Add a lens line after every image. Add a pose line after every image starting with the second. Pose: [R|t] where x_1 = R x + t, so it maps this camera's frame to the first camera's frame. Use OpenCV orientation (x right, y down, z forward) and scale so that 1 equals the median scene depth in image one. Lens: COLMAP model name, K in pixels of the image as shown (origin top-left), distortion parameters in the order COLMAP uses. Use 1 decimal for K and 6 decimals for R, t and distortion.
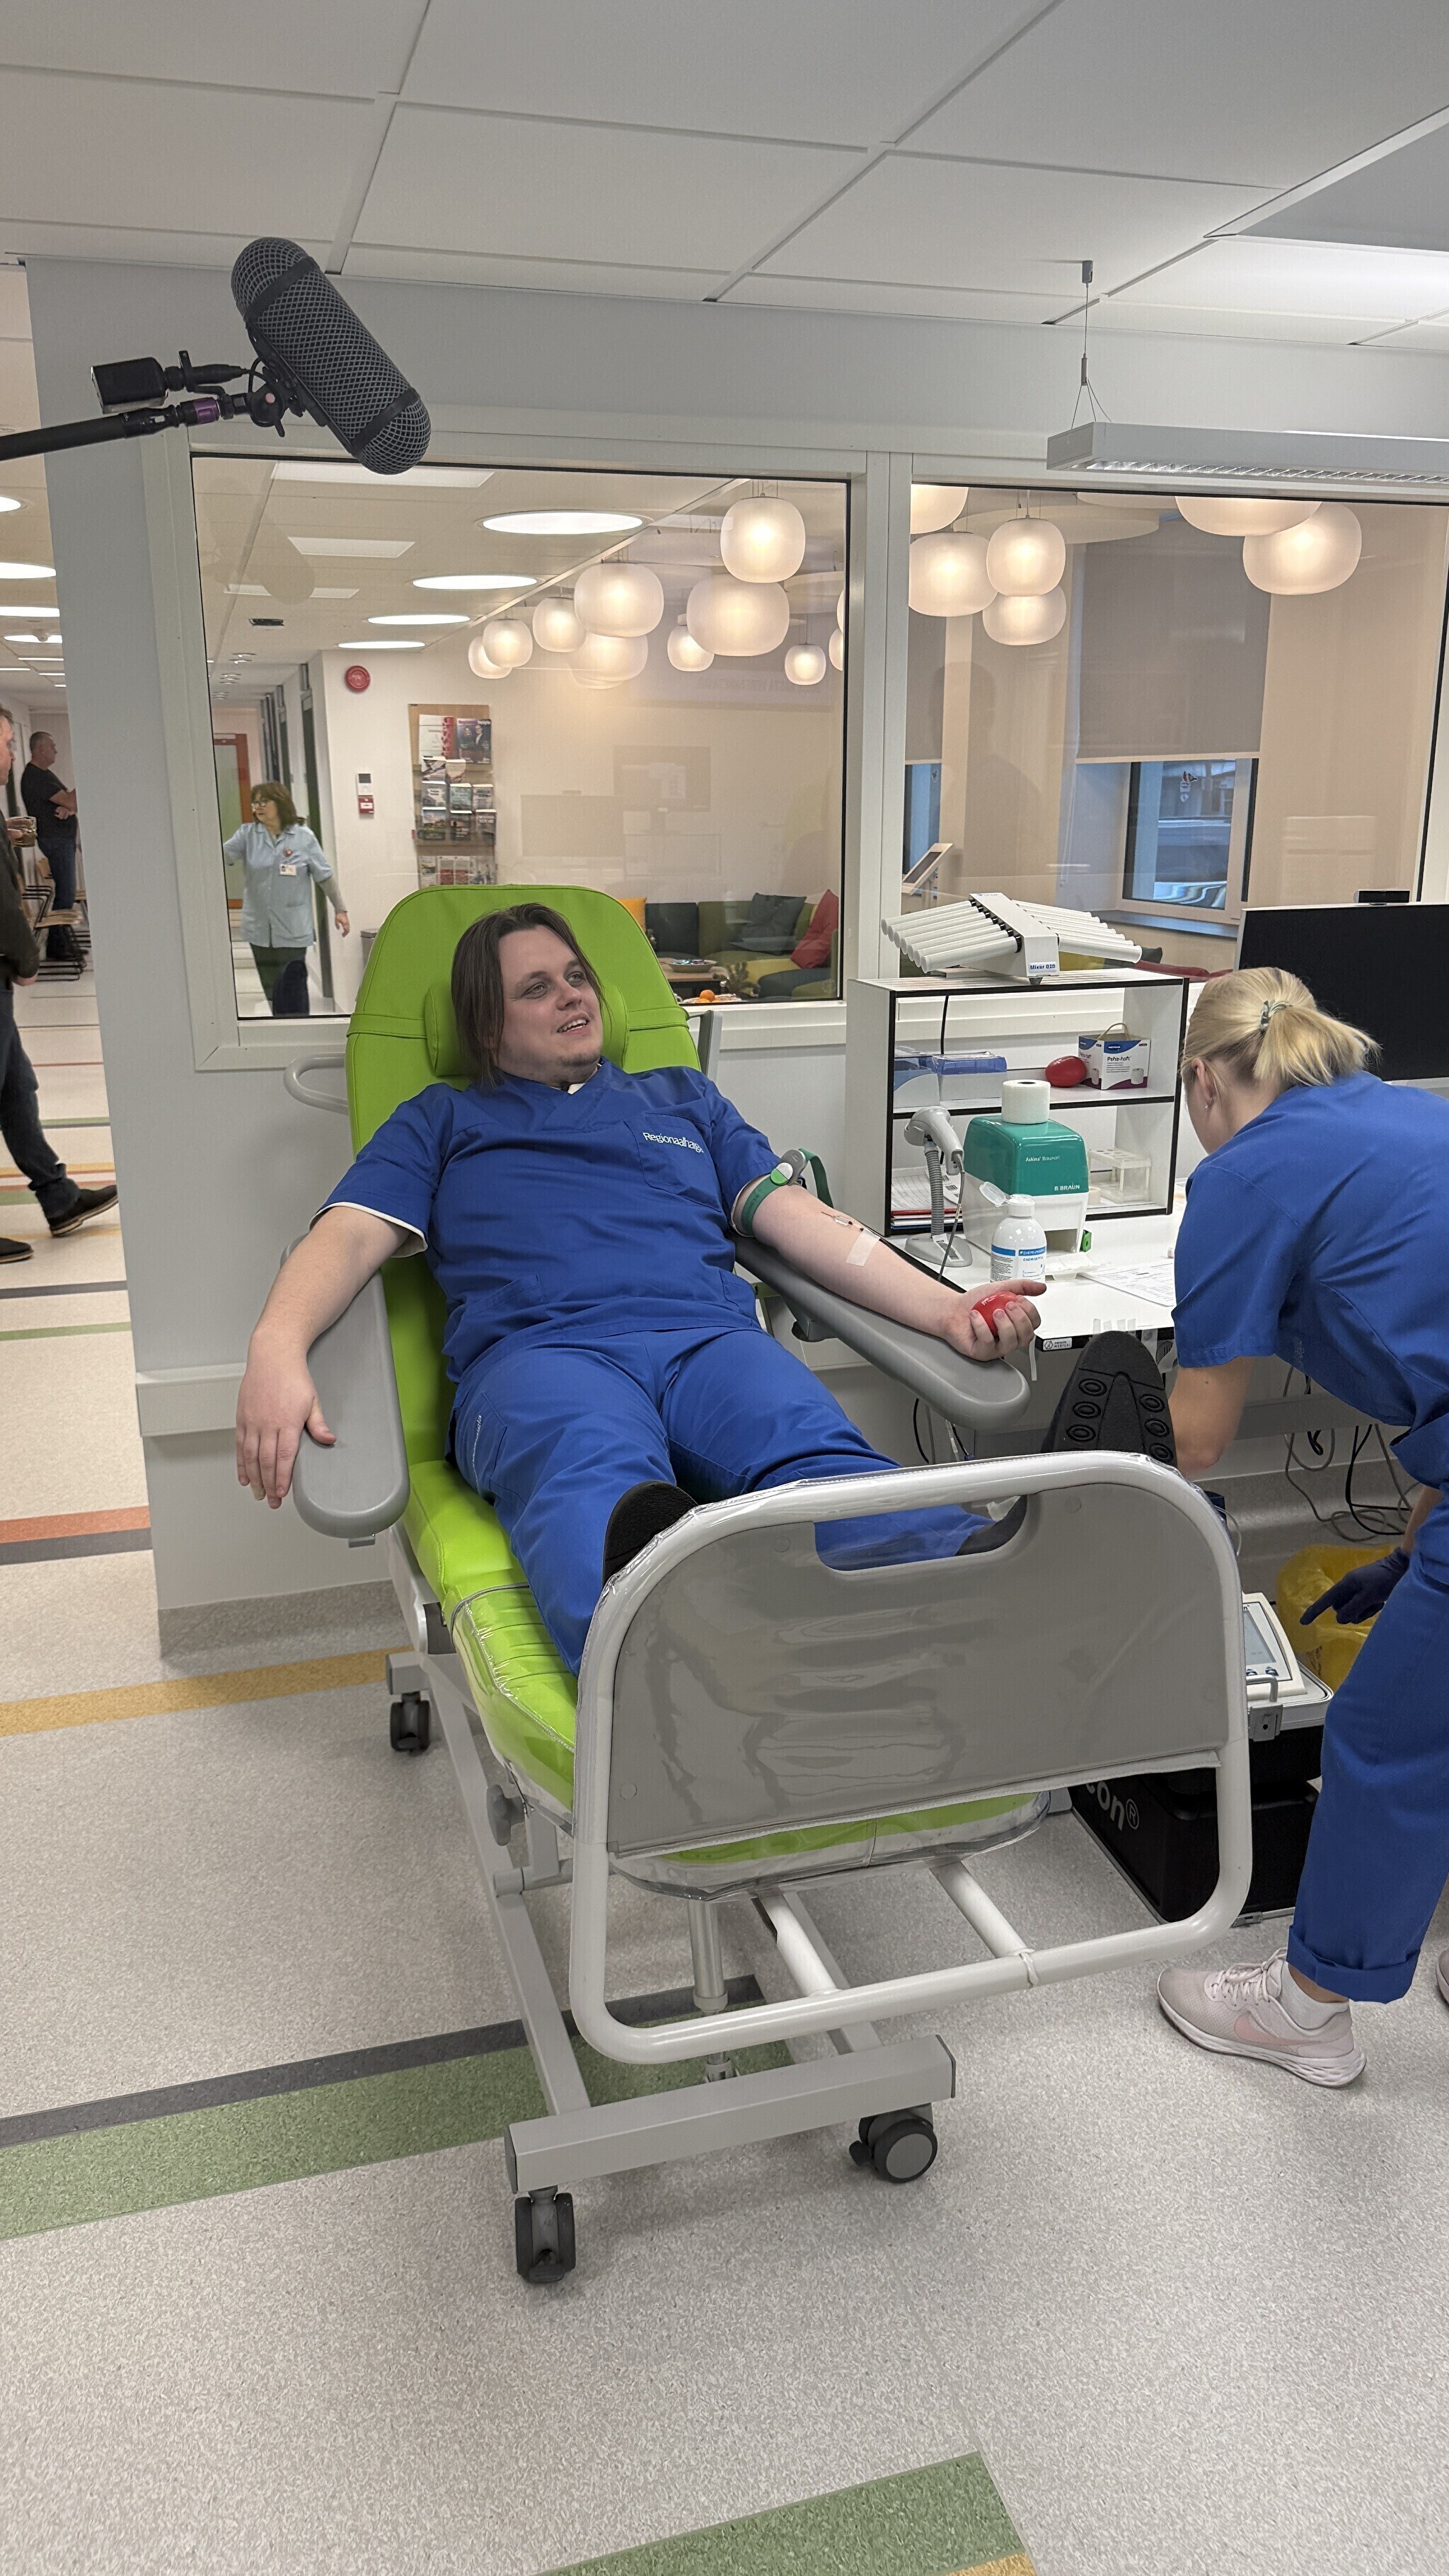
lens RADIAL K [[1826.3, 0, 711.9], [0, 1826.3, 1288.9], [0, 0, 1]] dist [0.164591, -0.276051]
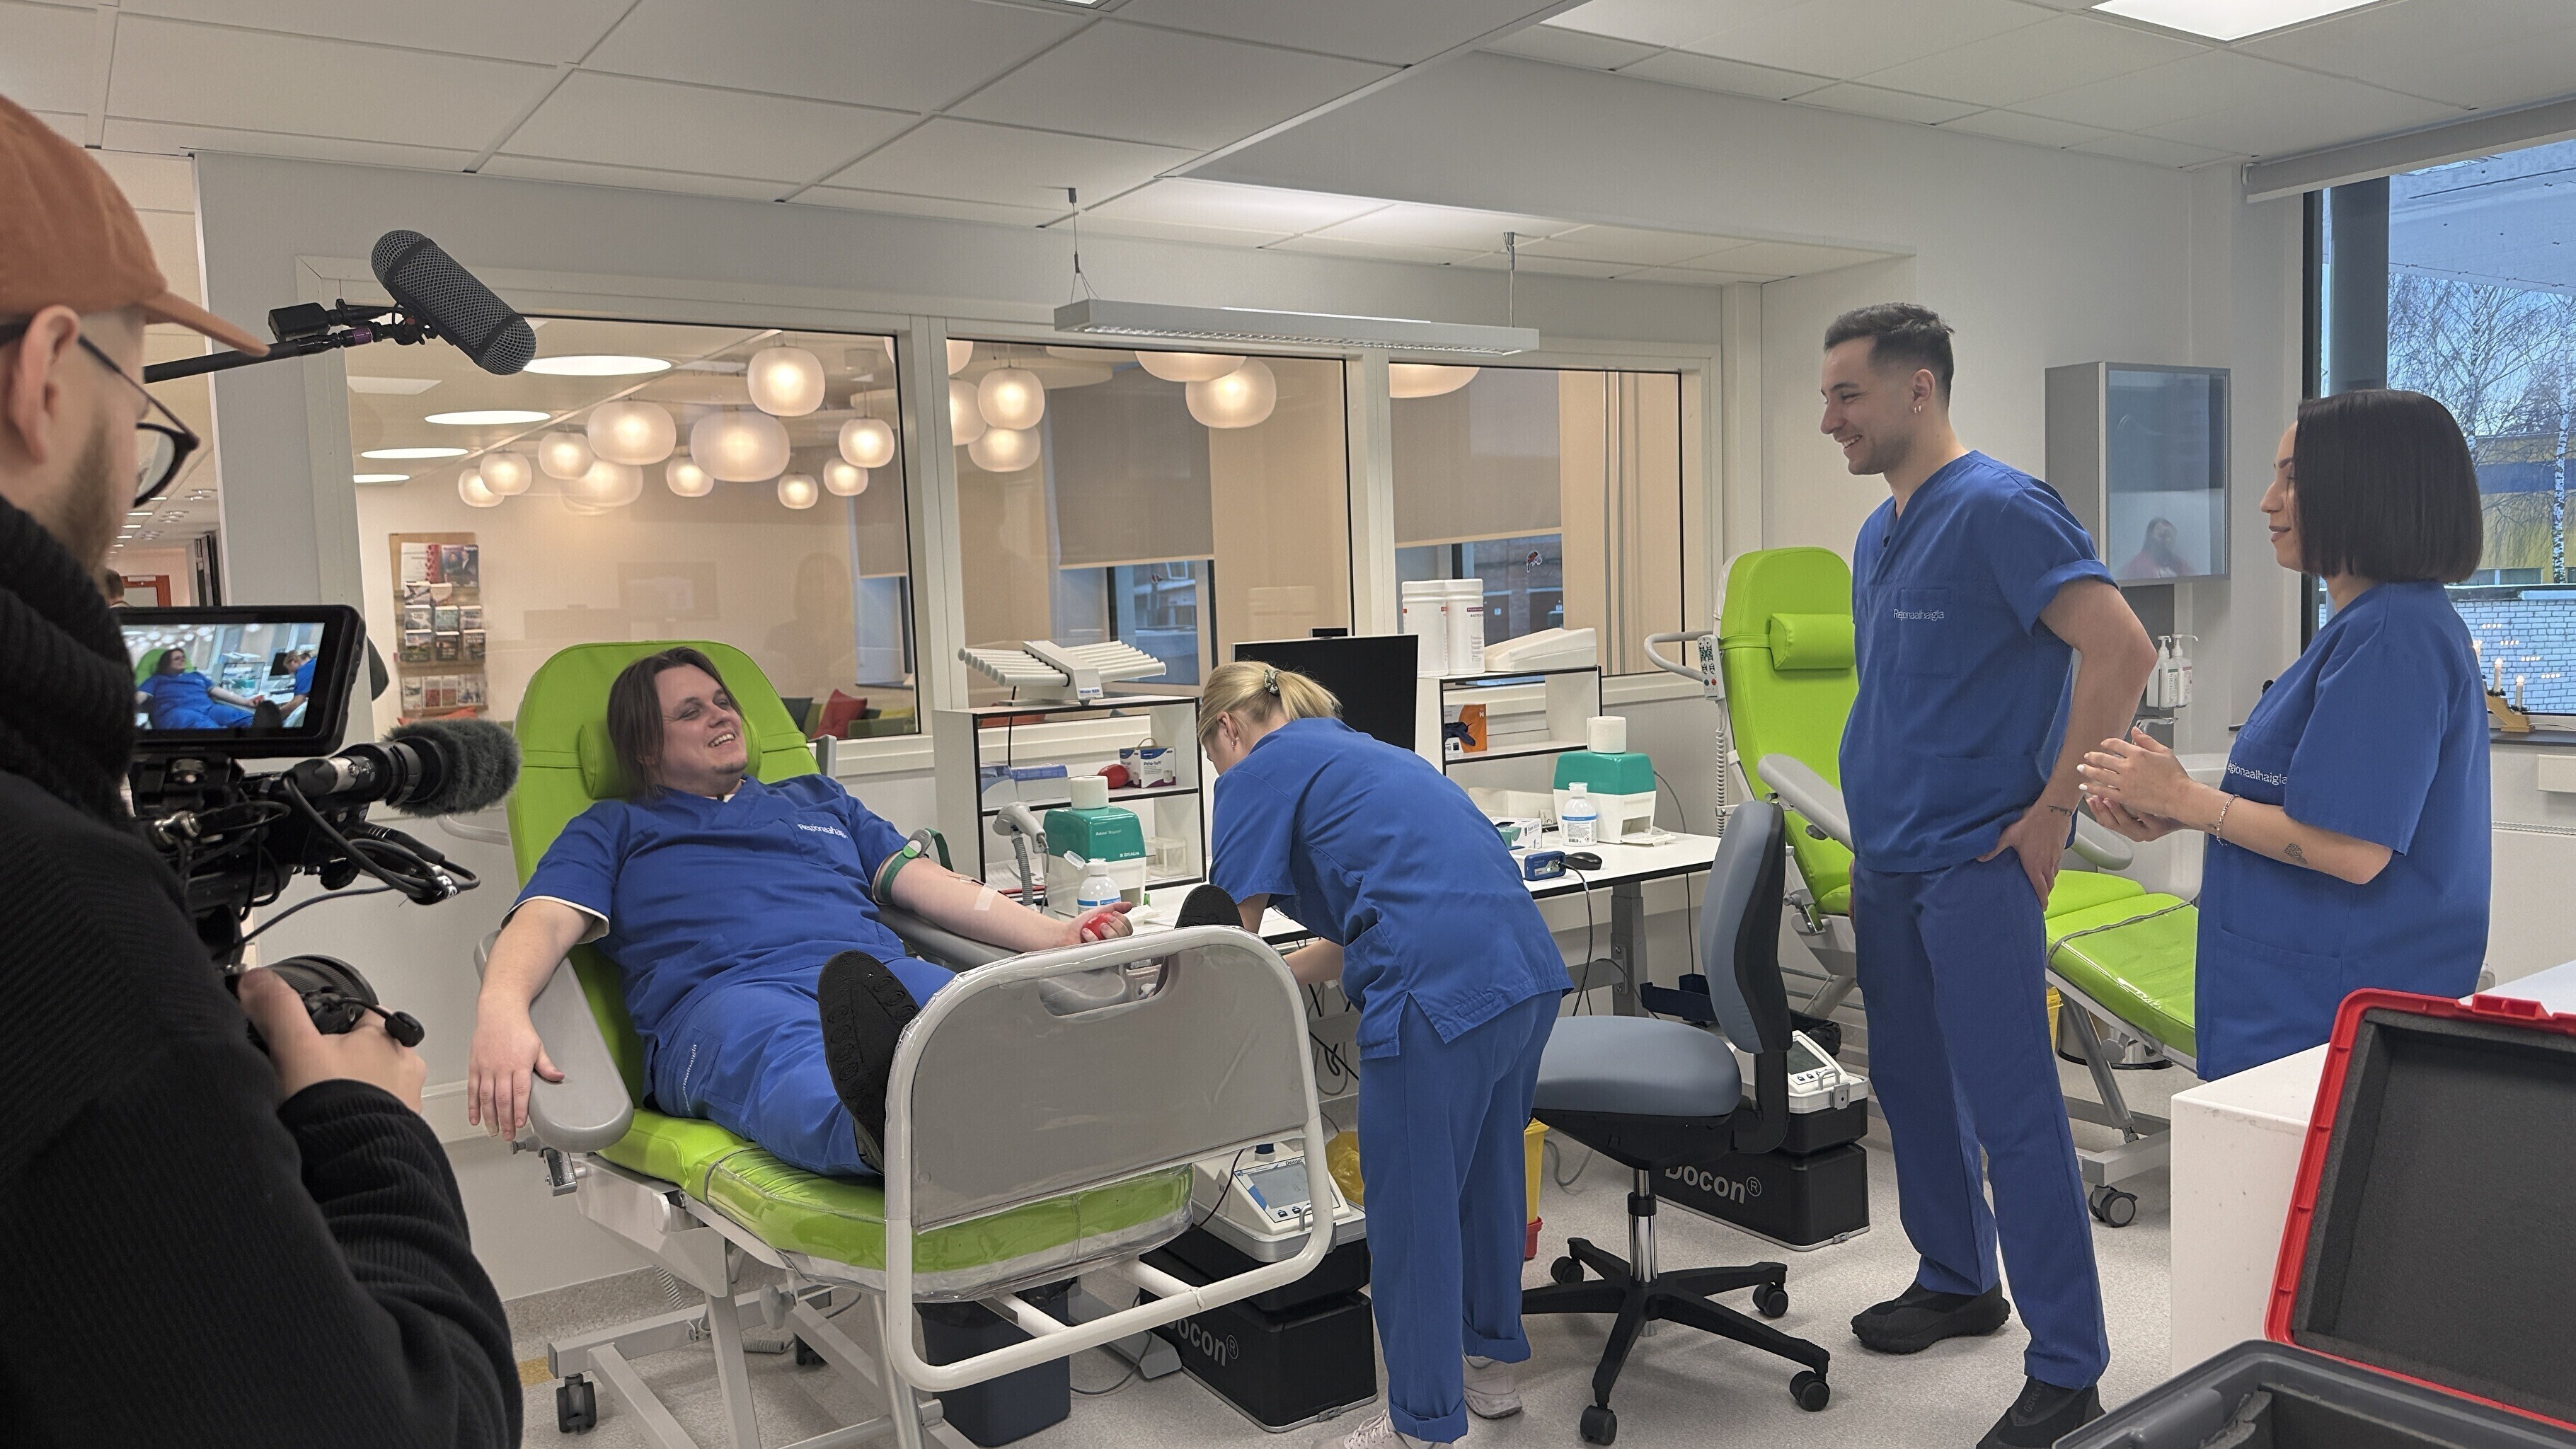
lens RADIAL K [[1826.3, 0, 1266.2], [0, 1826.3, 728.4], [0, 0, 1]] dist [0.164591, -0.276051]
pose [[0.951350, -0.054536, 0.303247, -0.086526], [0.113978, 0.976684, -0.181929, 0.091388], [-0.286254, 0.207642, 0.935384, -0.205723]]
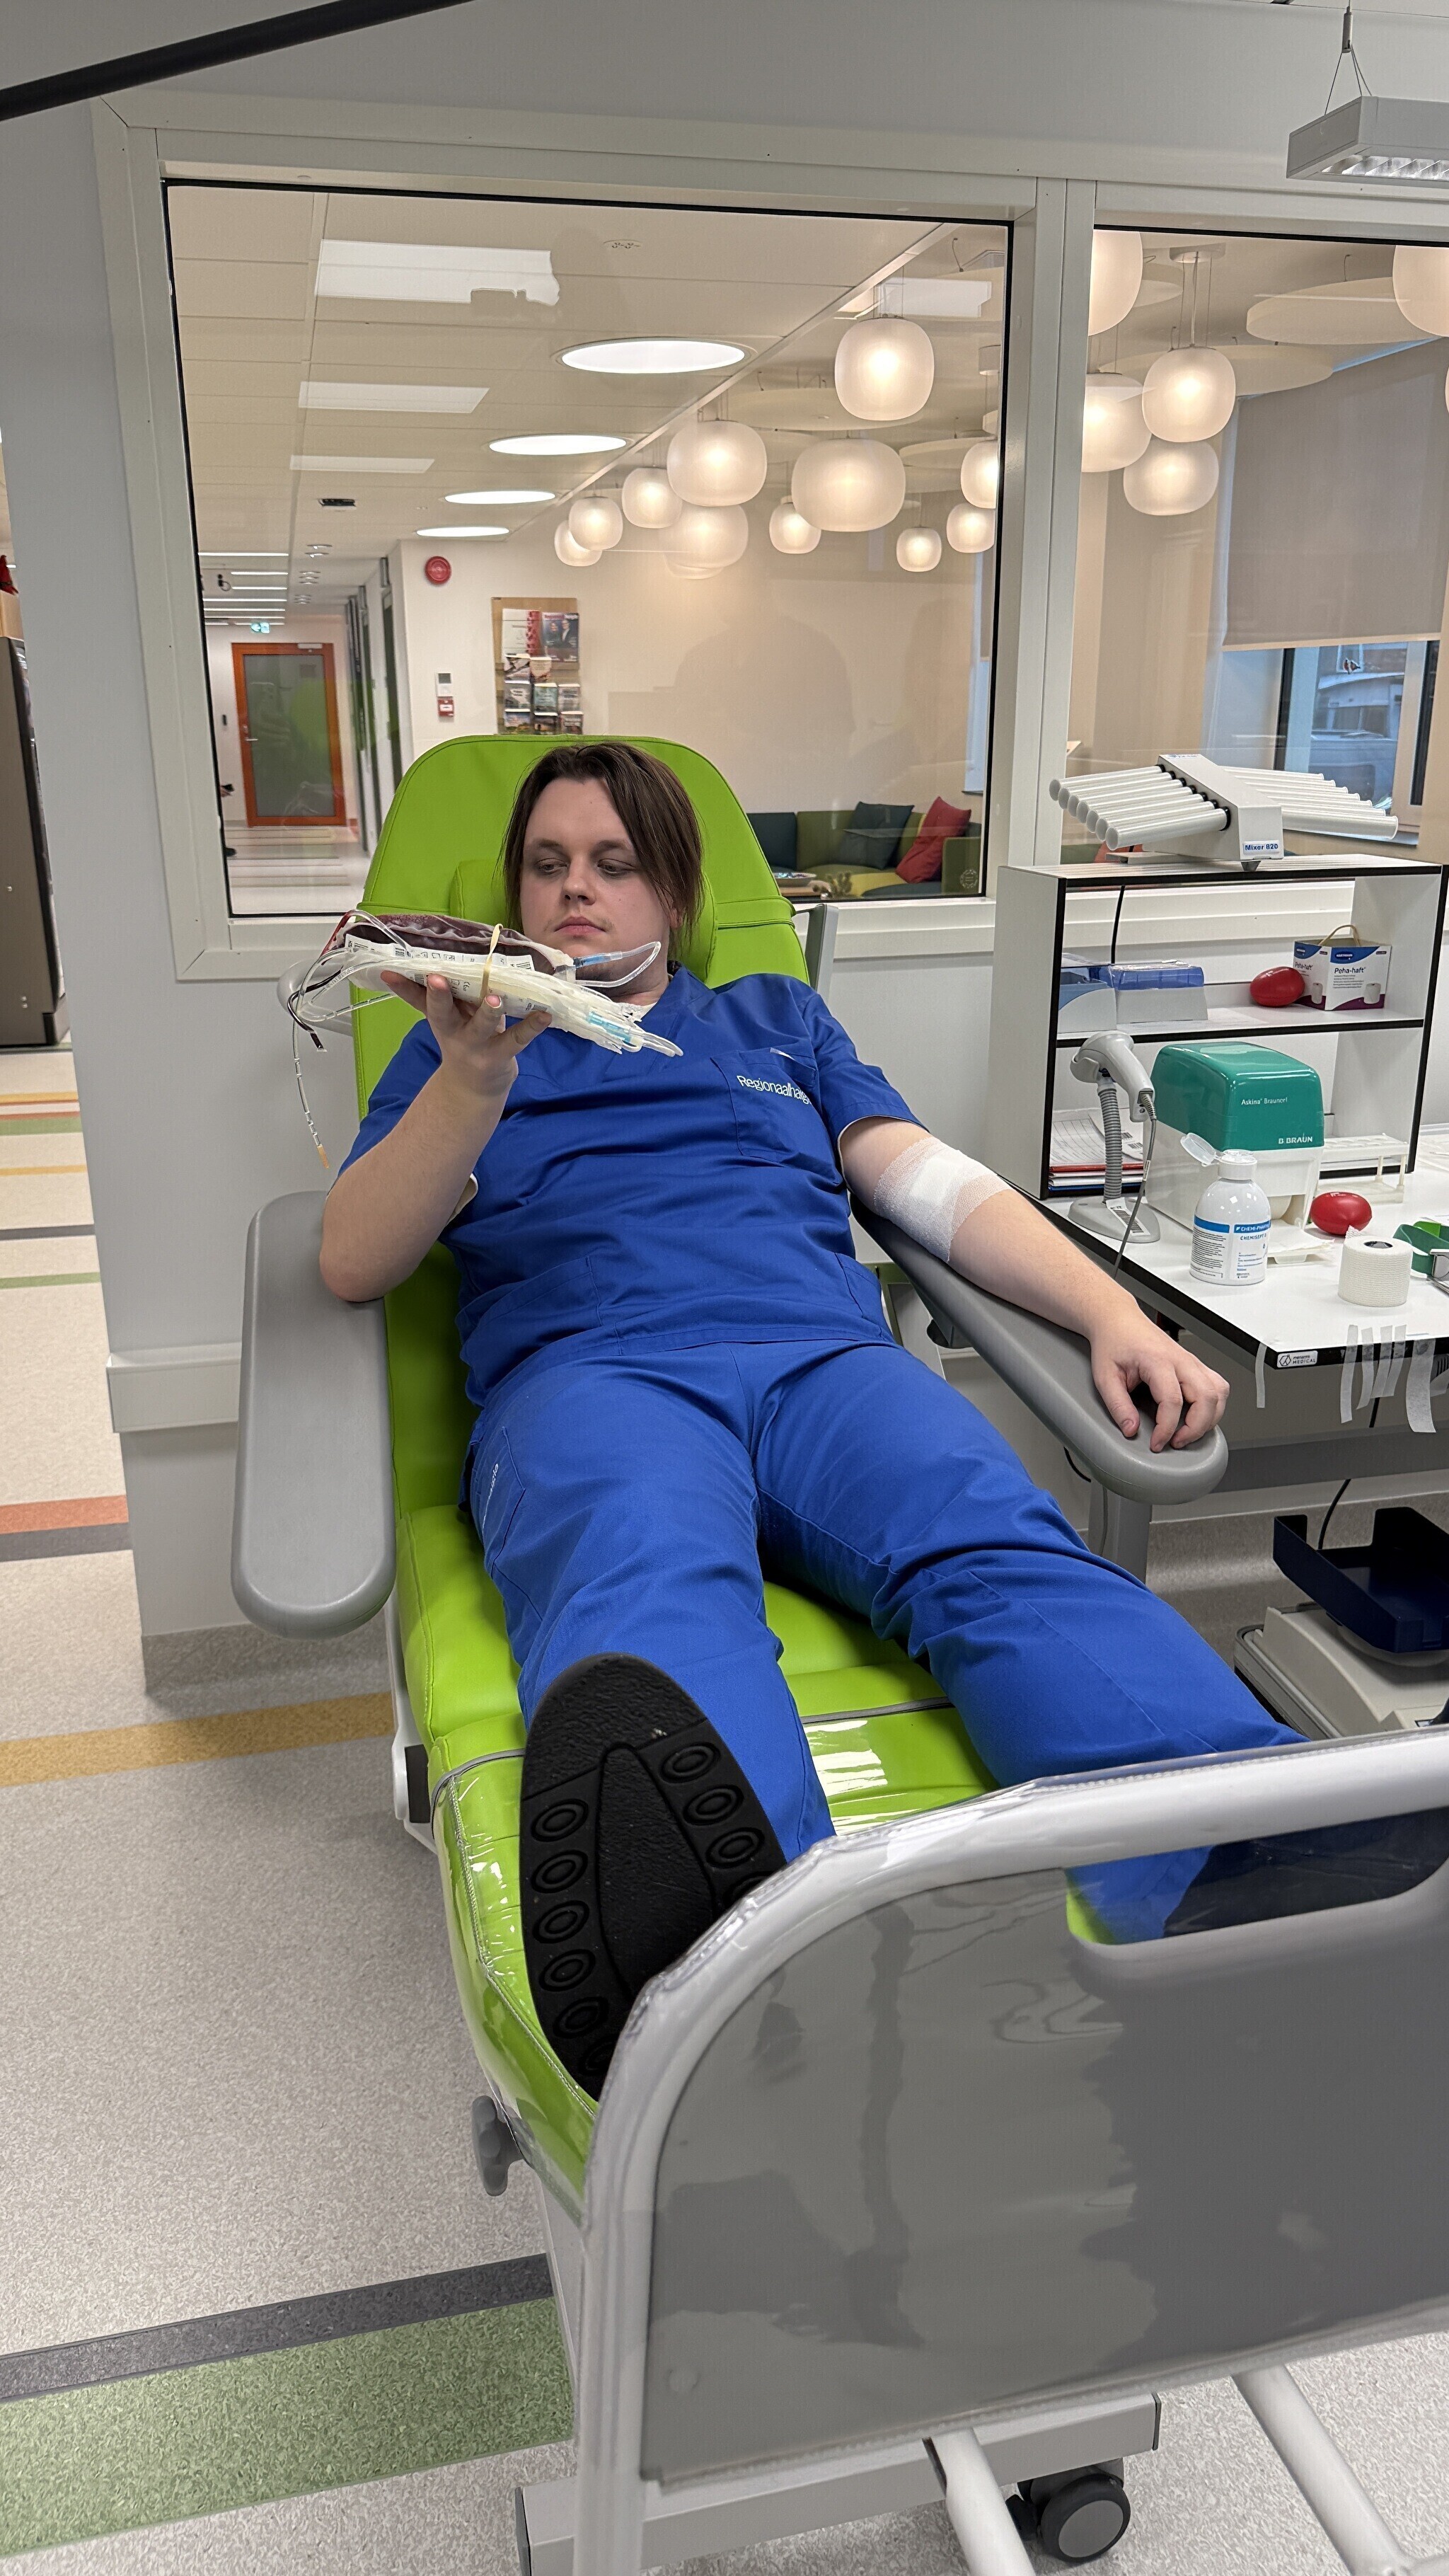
lens RADIAL K [[1826.3, 0, 711.9], [0, 1826.3, 1288.9], [0, 0, 1]] dist [0.164591, -0.276051]
pose [[0.998690, 0.014286, -0.049134, -0.006264], [-0.012368, 0.999158, 0.039112, -0.019140], [0.049651, -0.038453, 0.998026, 0.209202]]
